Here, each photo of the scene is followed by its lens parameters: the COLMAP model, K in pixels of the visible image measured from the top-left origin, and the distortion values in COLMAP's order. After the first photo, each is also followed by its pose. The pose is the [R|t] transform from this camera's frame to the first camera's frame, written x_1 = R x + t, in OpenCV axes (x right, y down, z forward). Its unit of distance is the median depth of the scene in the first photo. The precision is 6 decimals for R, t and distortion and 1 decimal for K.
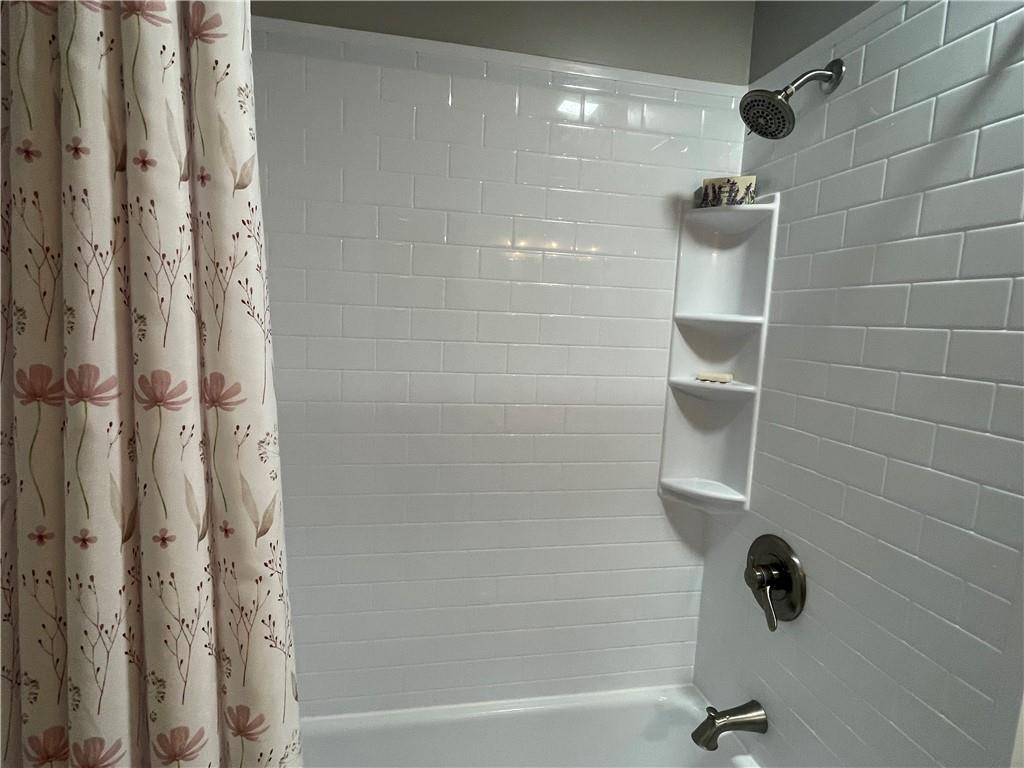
lens RADIAL K [[540.0, 0, 510.0], [0, 540.0, 383.1], [0, 0, 1]] dist [-0.003073, 0.000786]
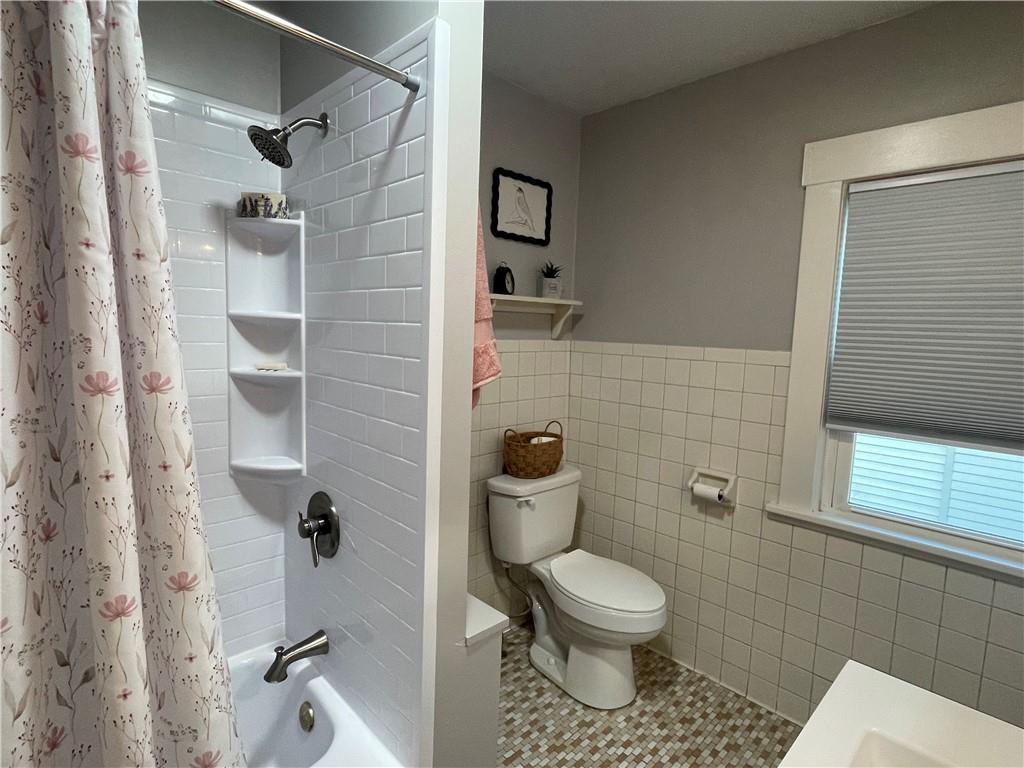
lens RADIAL K [[540.0, 0, 511.6], [0, 540.0, 384.0], [0, 0, 1]] dist [-0.003073, 0.000786]
pose [[0.842170, -0.070207, 0.534621, 0.205511], [0.064865, 0.997478, 0.028812, 0.028781], [-0.535296, 0.010414, 0.844601, -0.260610]]
